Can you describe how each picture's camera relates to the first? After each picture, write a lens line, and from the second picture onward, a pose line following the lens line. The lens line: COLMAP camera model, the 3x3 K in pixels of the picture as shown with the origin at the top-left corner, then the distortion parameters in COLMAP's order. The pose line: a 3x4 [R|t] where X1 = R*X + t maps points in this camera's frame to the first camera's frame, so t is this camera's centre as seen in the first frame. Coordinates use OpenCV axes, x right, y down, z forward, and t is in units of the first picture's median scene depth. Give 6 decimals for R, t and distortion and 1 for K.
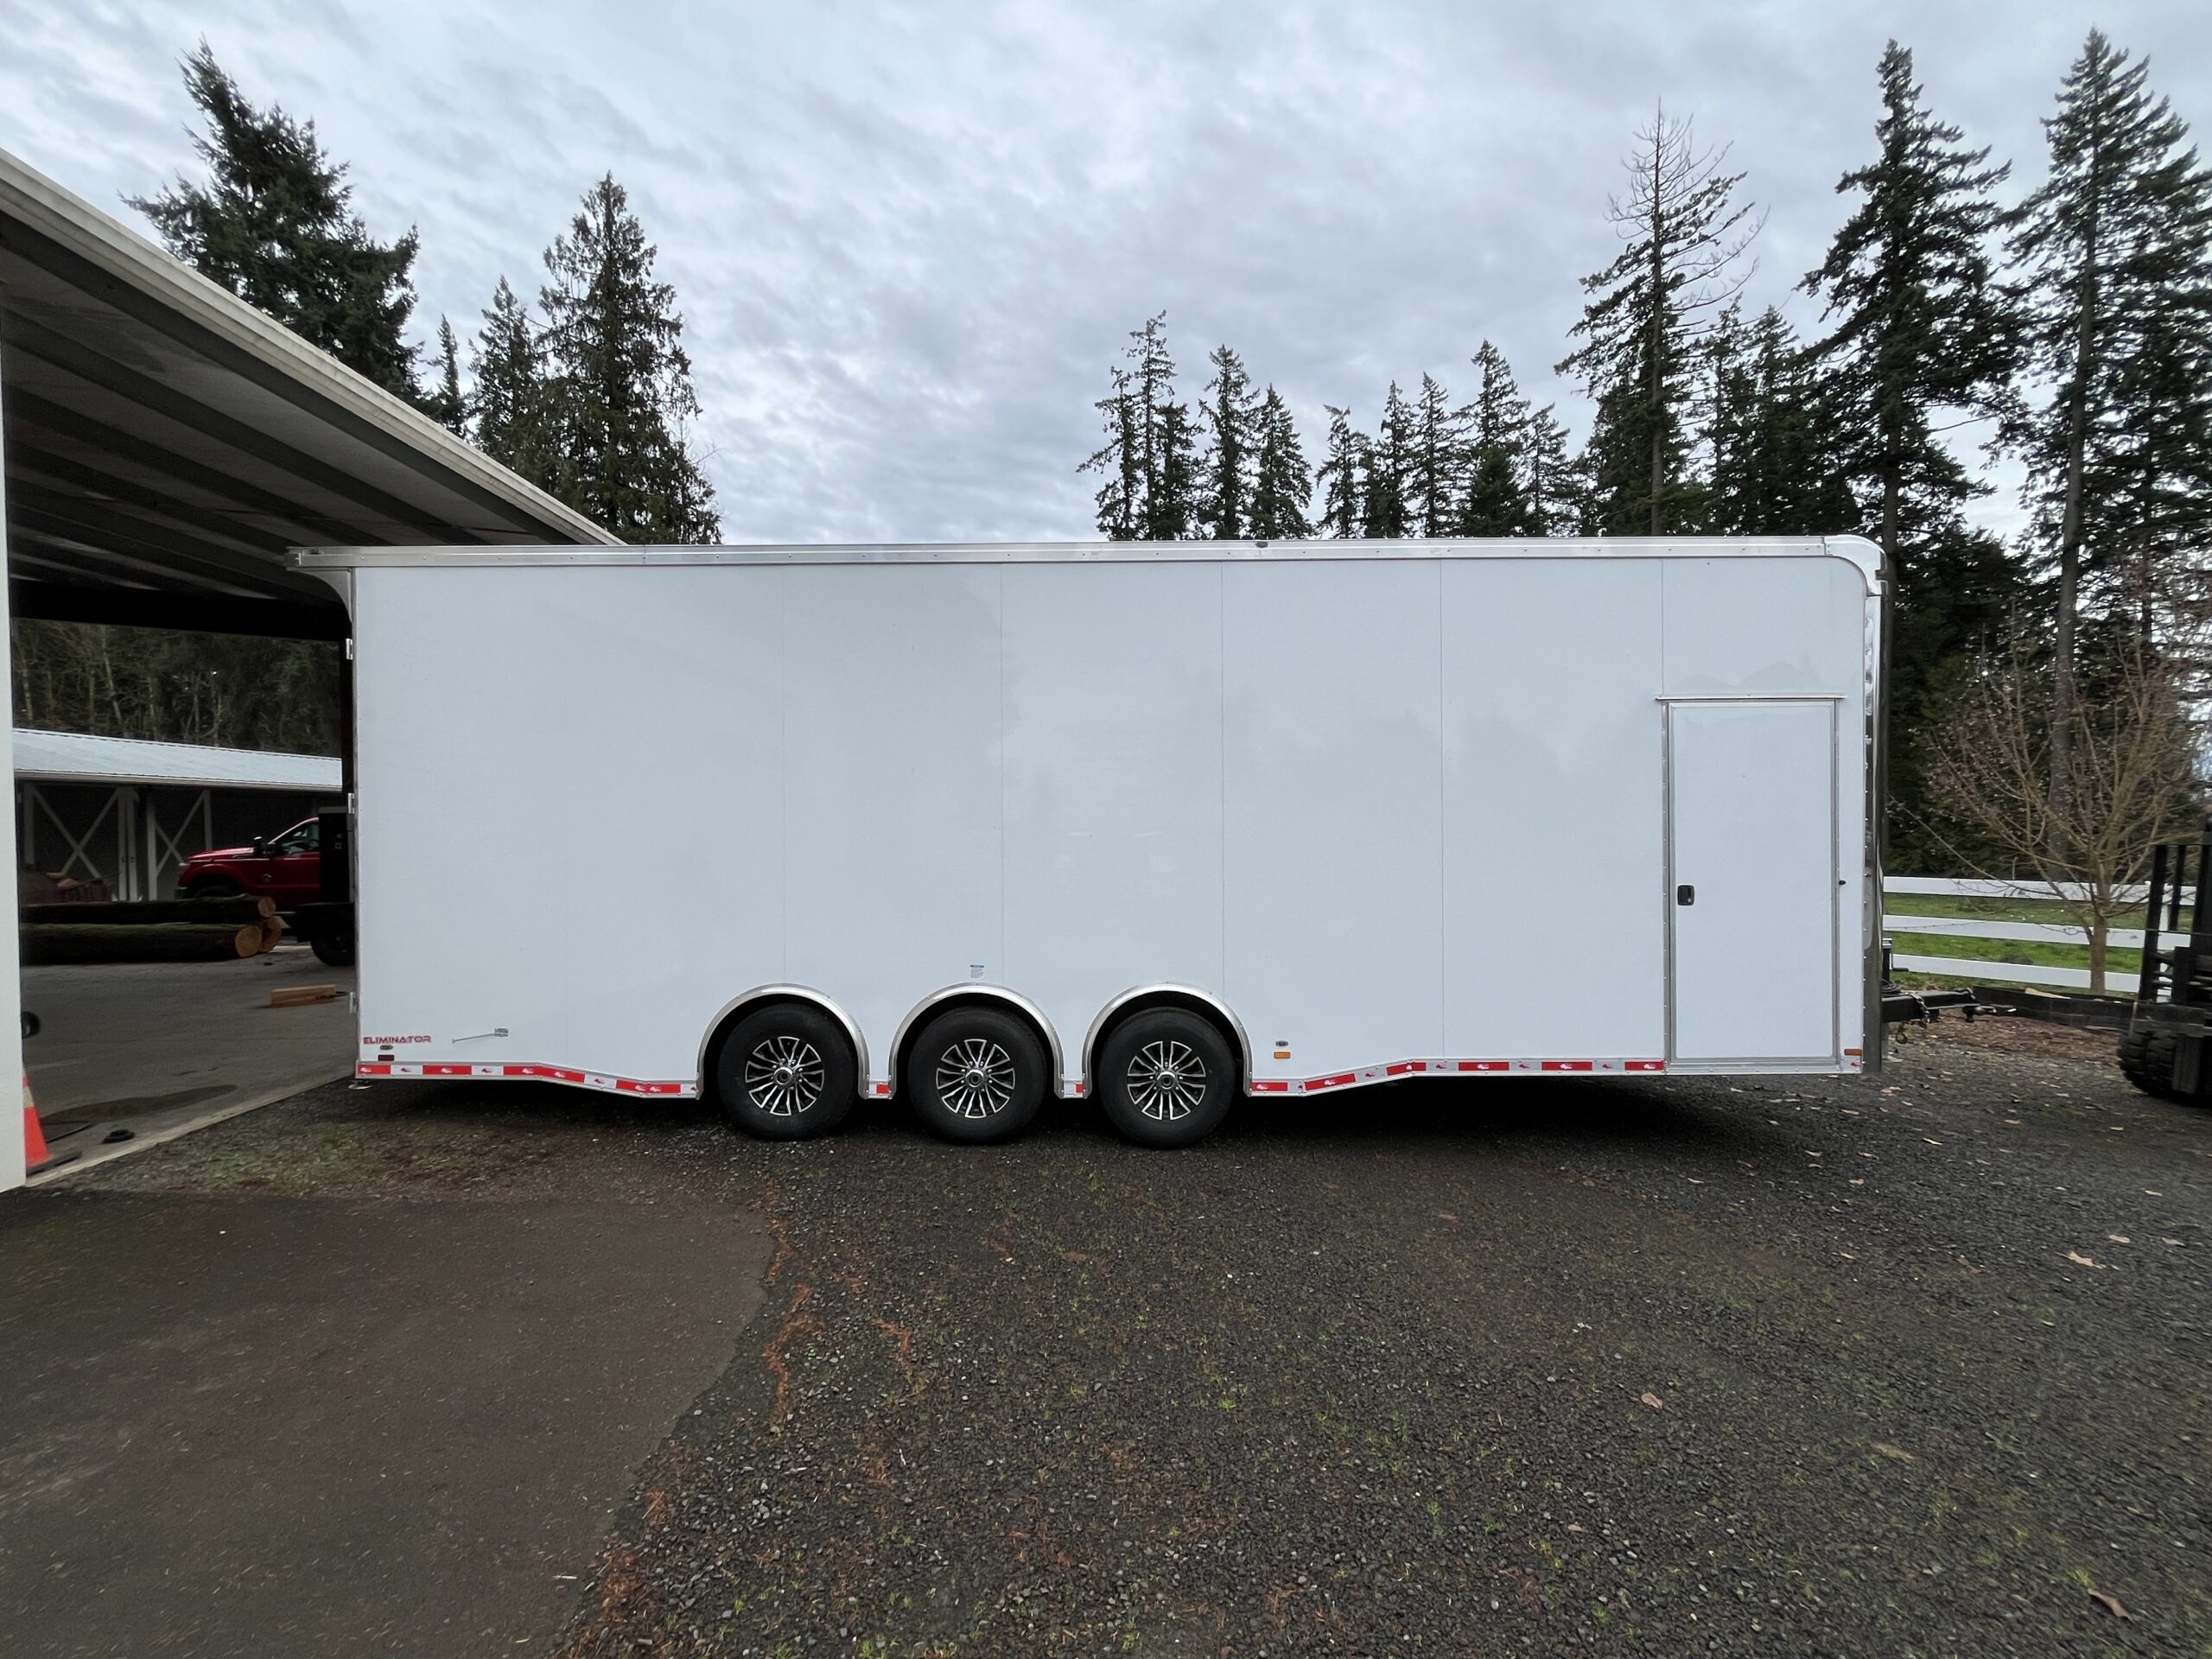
lens RADIAL K [[876.2, 0, 1106.0], [0, 876.2, 829.5], [0, 0, 1]] dist [-0.001633, -0.000393]
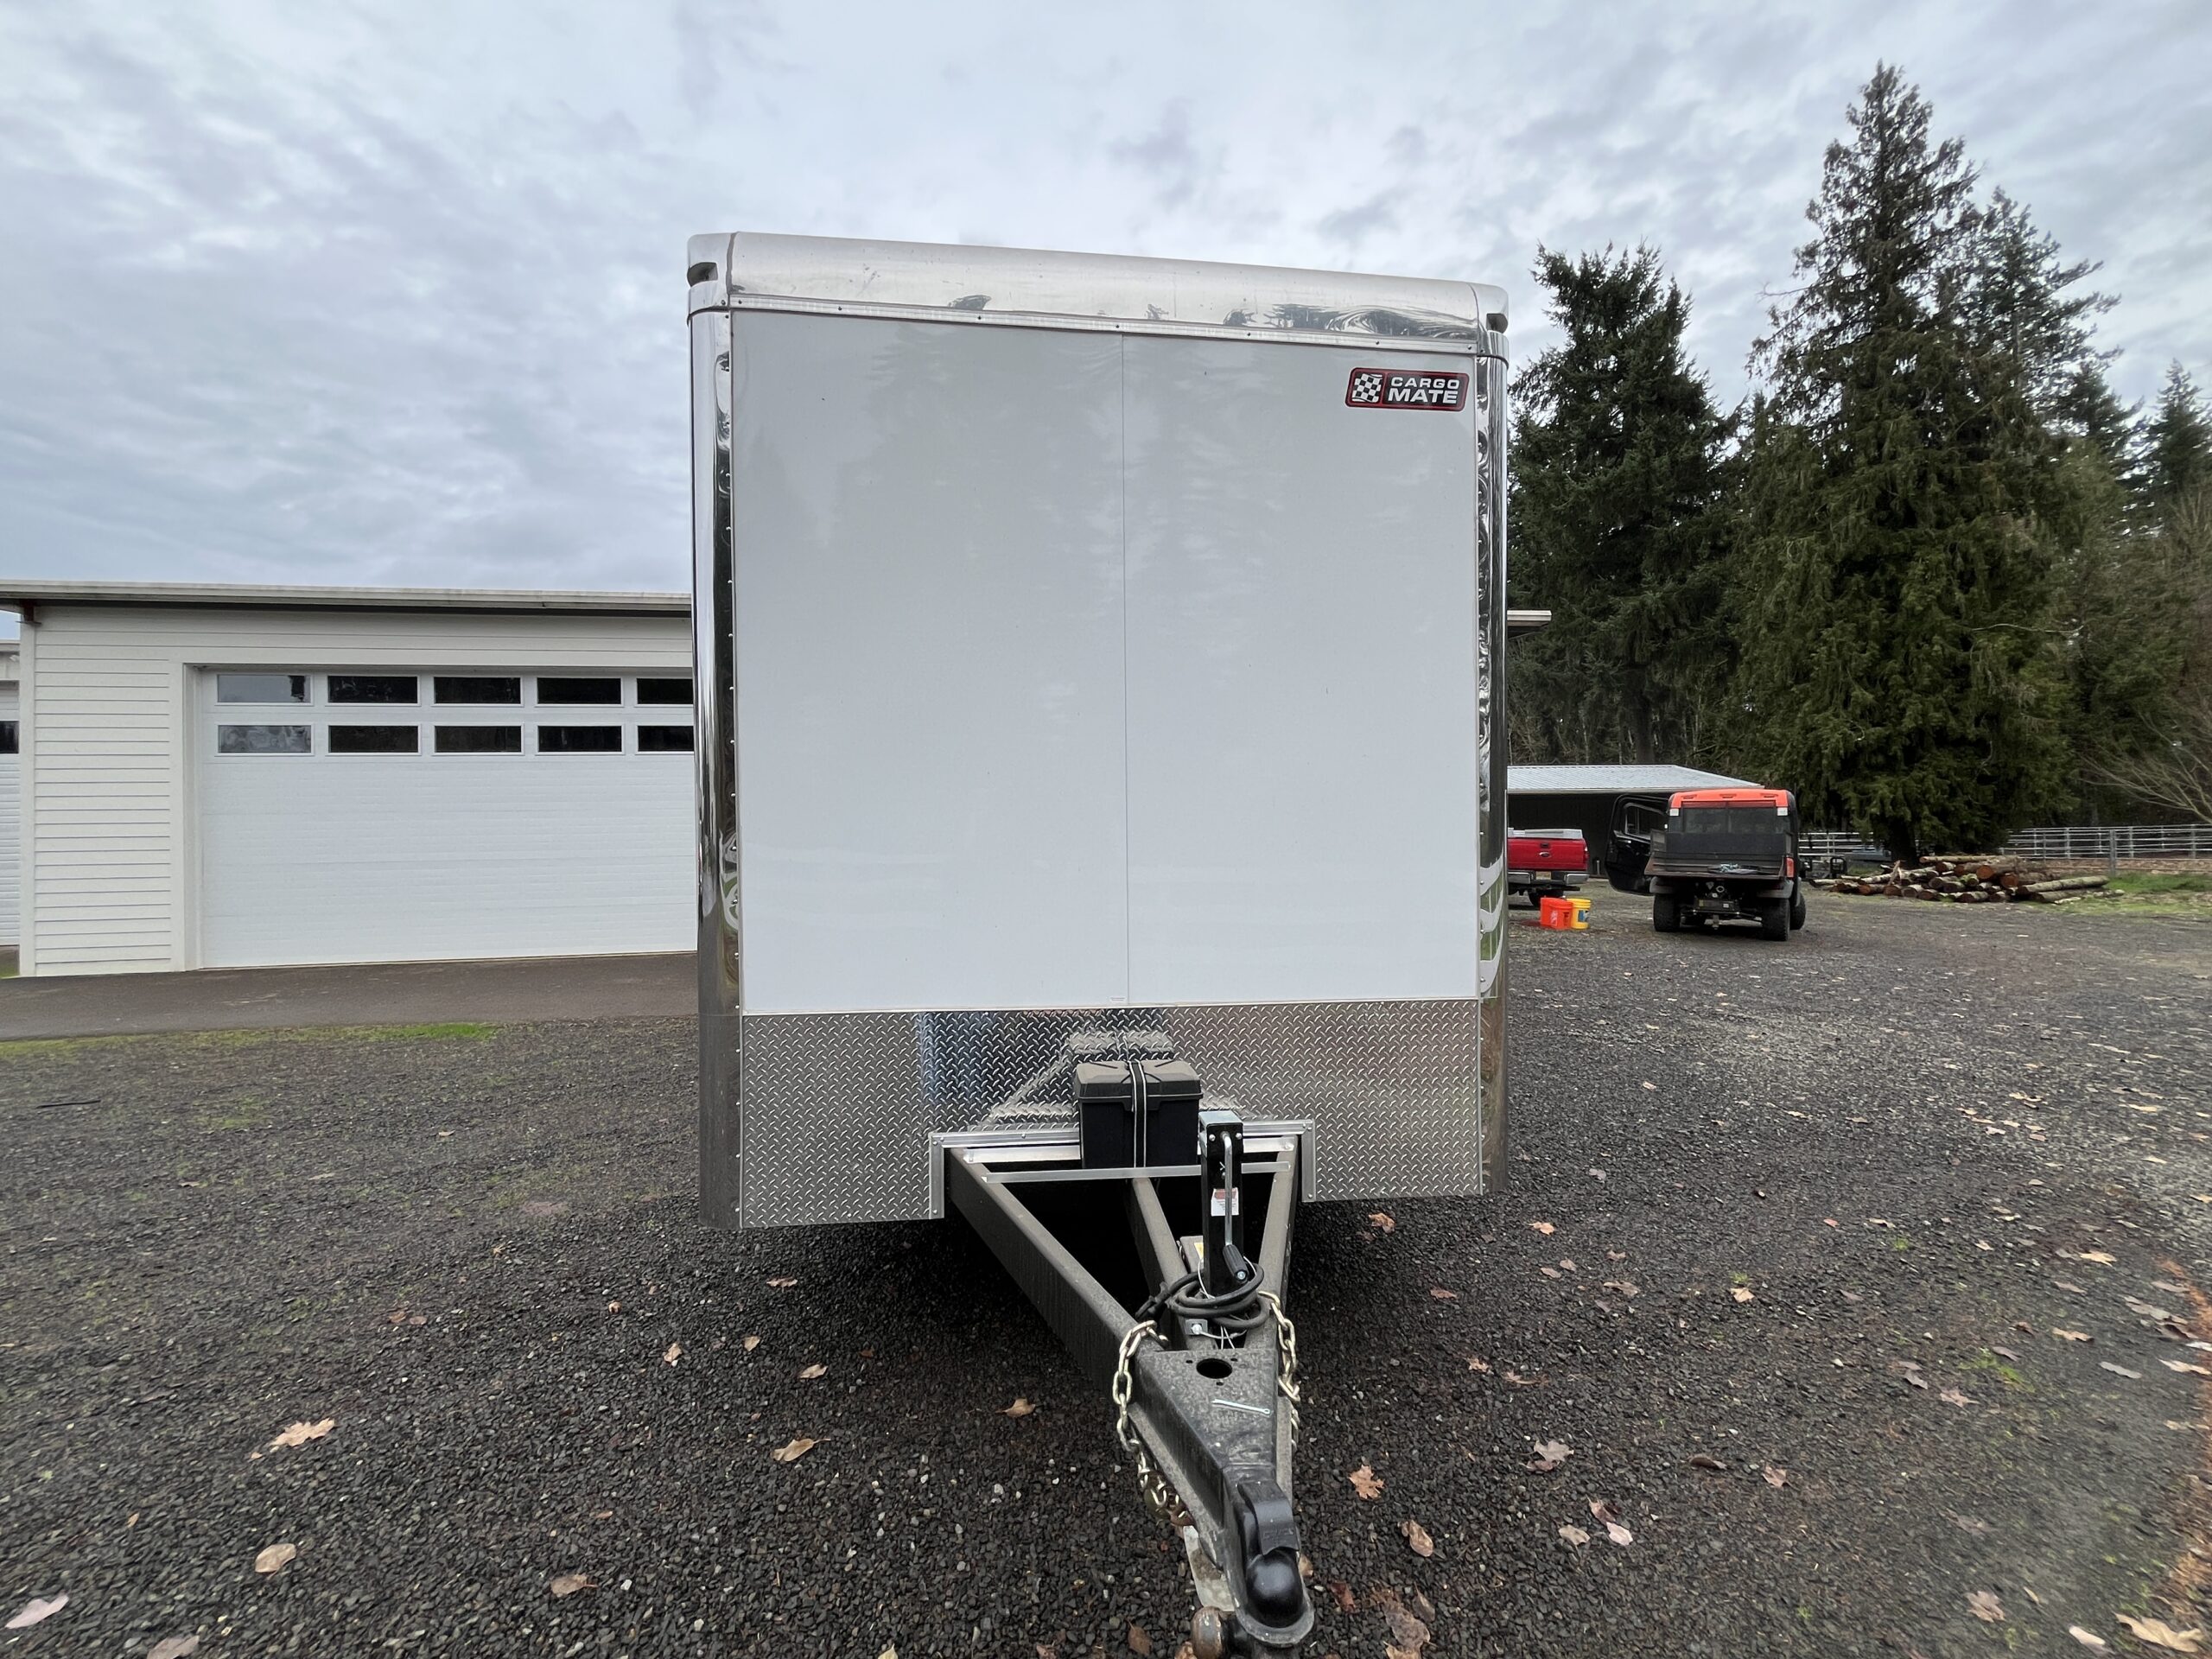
lens RADIAL K [[876.2, 0, 1106.0], [0, 876.2, 829.5], [0, 0, 1]] dist [-0.001633, -0.000393]
pose [[0.123207, -0.005538, -0.992366, 0.188887], [-0.010947, 0.999916, -0.006939, 0.014985], [0.992321, 0.011718, 0.123136, 0.157359]]
